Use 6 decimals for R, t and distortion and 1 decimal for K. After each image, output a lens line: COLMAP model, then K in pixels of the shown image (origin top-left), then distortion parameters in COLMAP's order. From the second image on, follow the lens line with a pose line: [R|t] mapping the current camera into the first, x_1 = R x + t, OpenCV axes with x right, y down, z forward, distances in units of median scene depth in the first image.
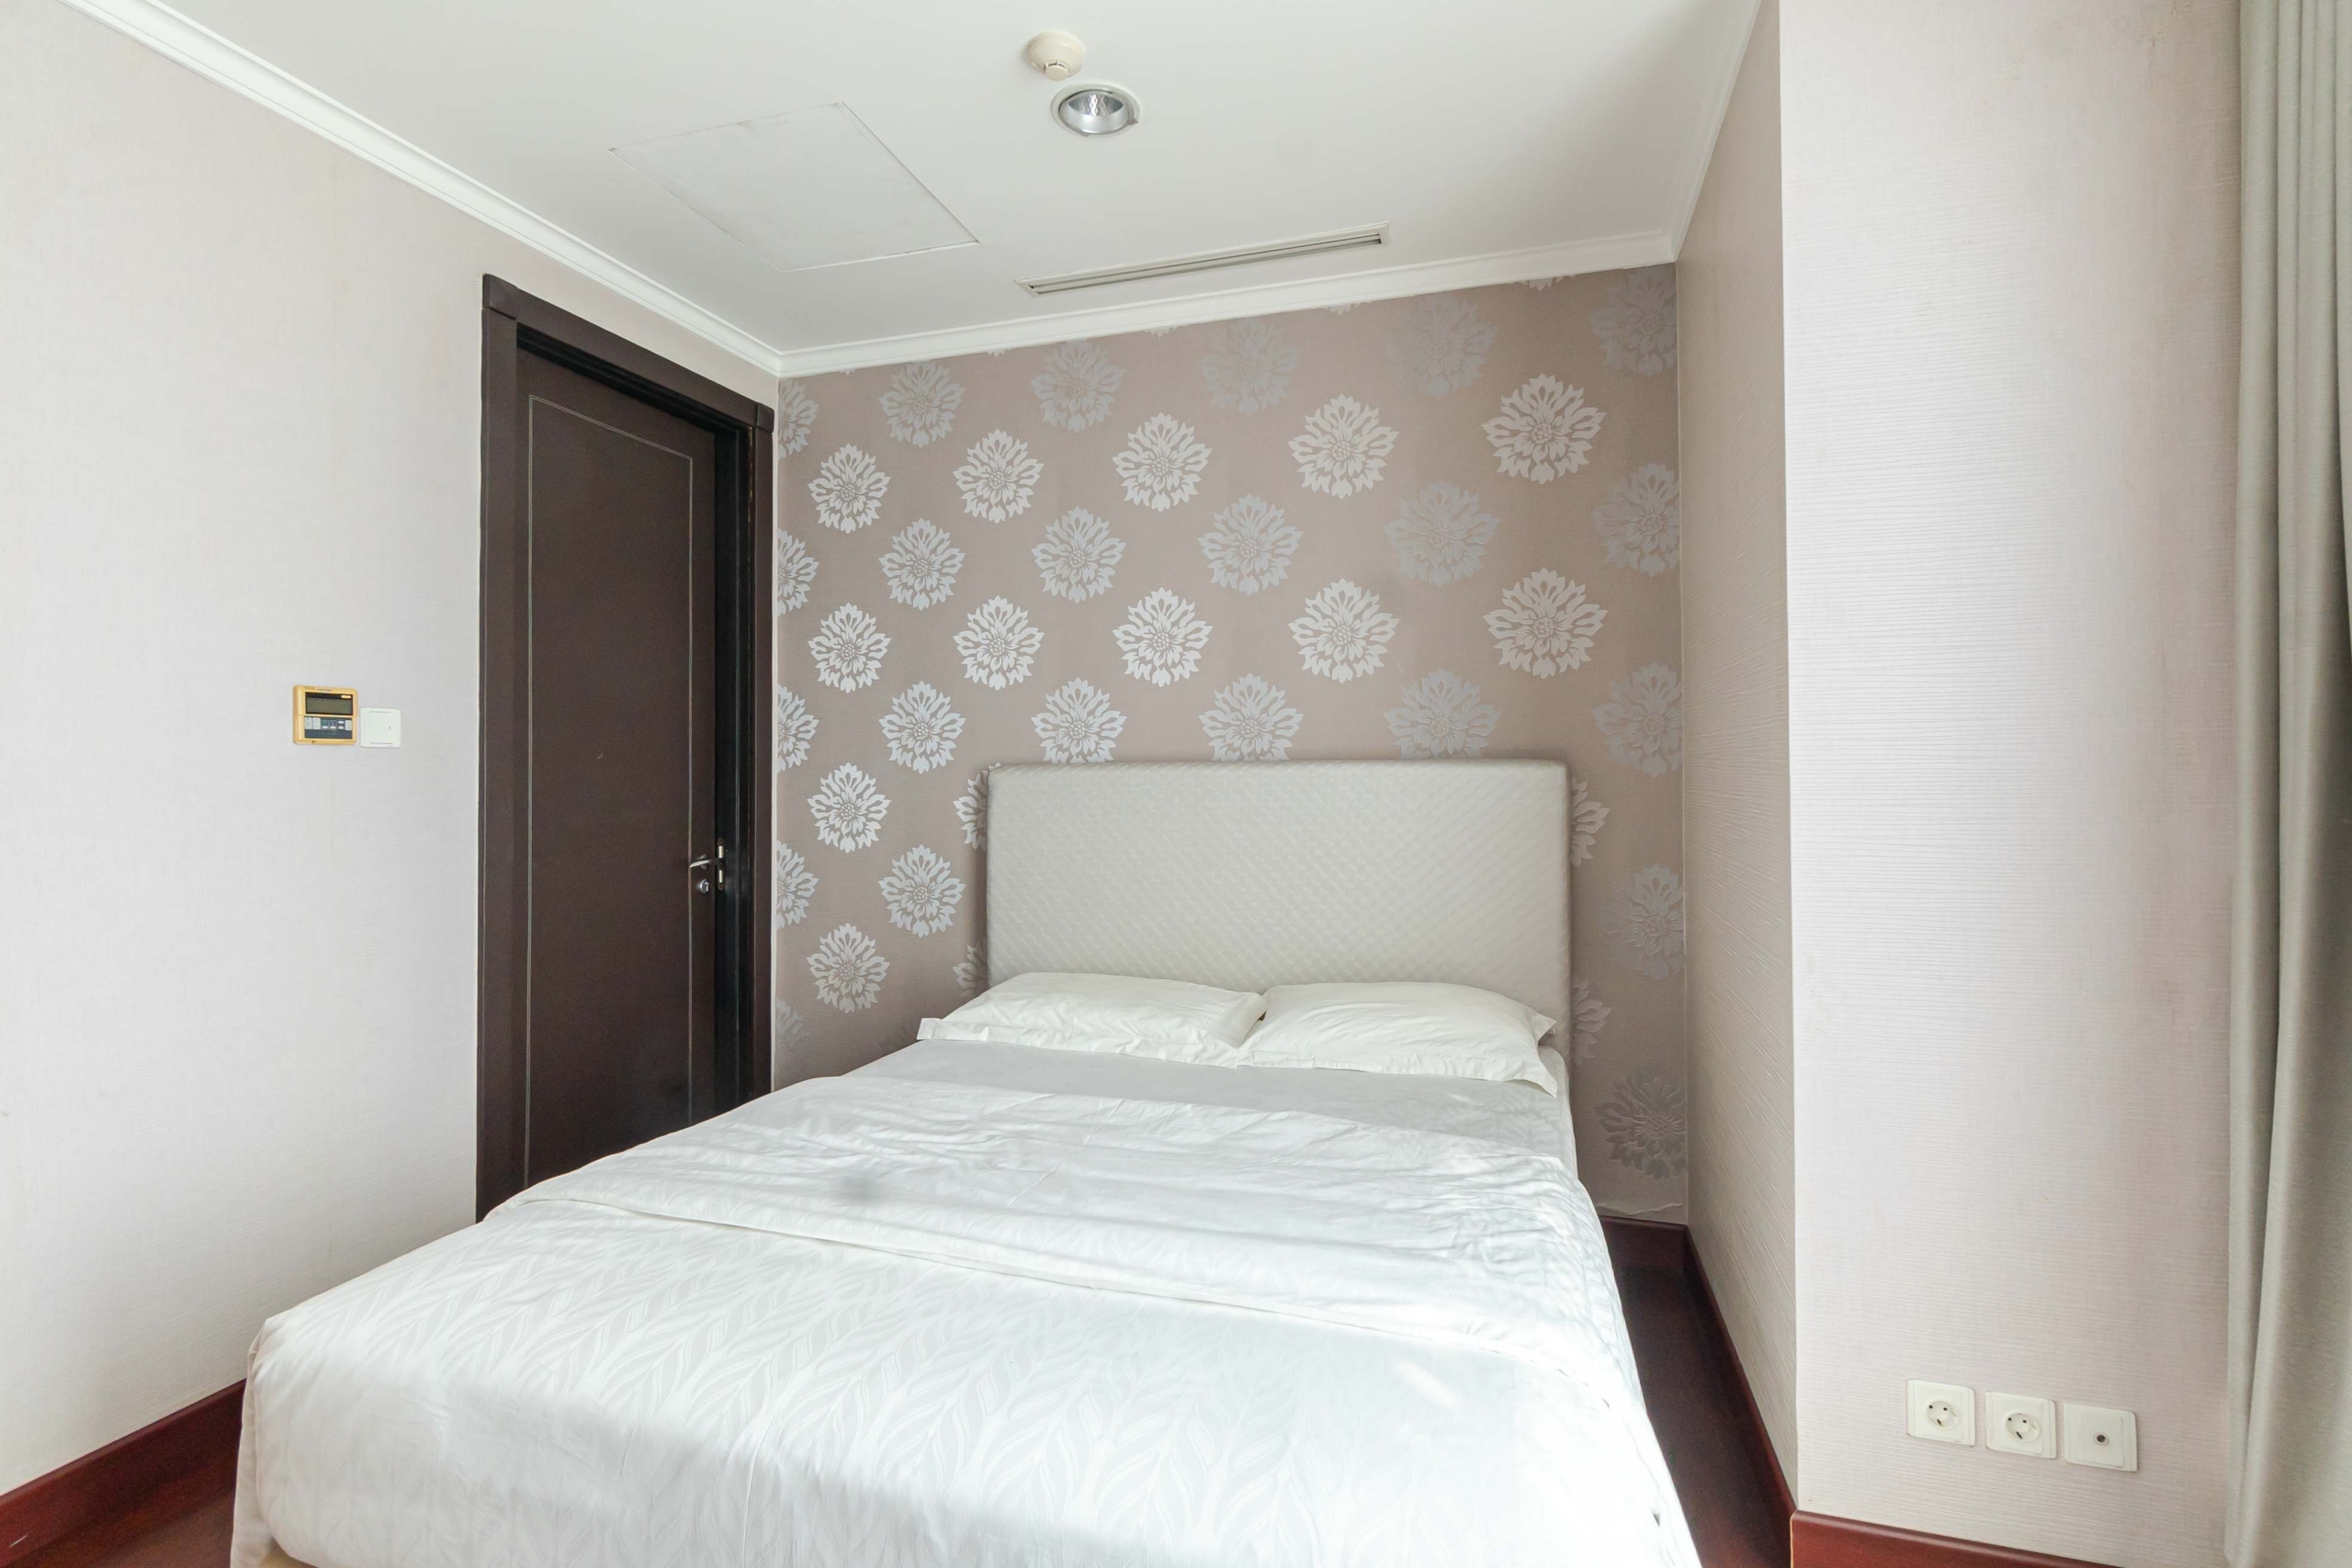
lens RADIAL K [[1086.3, 0, 1226.5], [0, 1086.3, 788.5], [0, 0, 1]] dist [-0.004485, 0.002334]
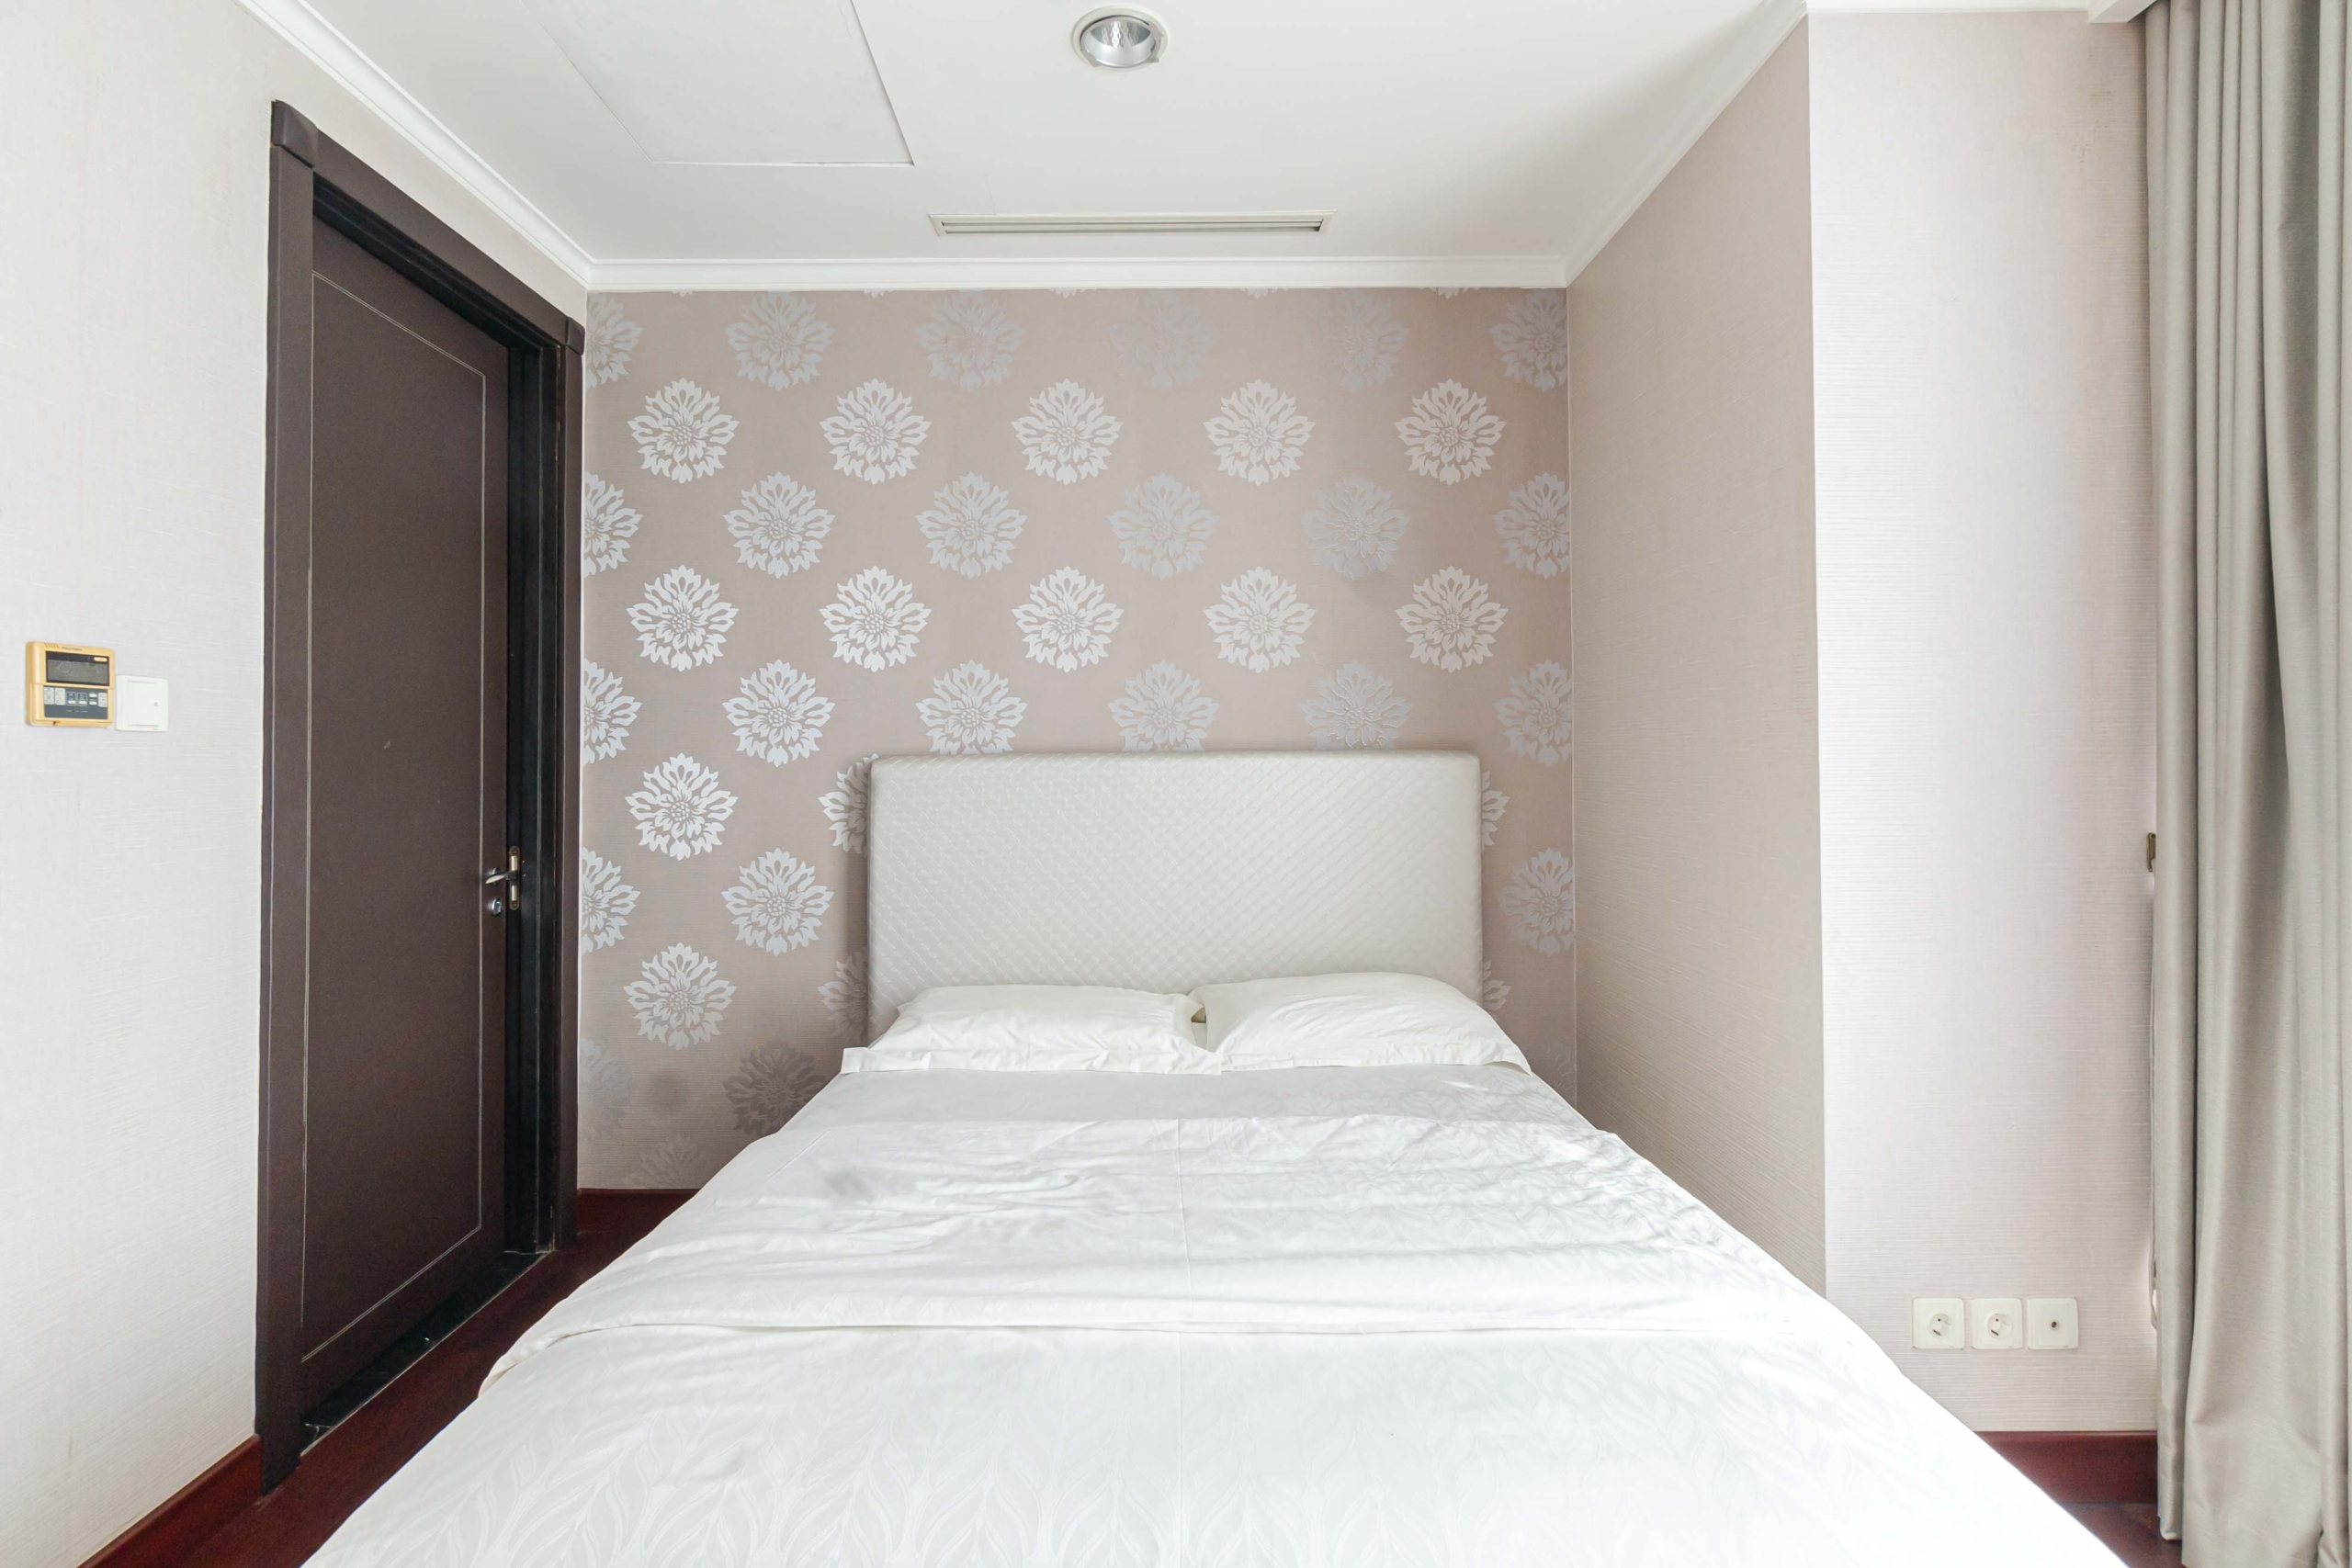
lens RADIAL K [[1086.3, 0, 1179.5], [0, 1086.3, 773.6], [0, 0, 1]] dist [-0.004485, 0.002334]
pose [[0.954832, -0.005362, 0.297098, -0.265763], [0.006772, 0.999970, -0.003714, -0.002602], [-0.297069, 0.005558, 0.954840, 0.087690]]
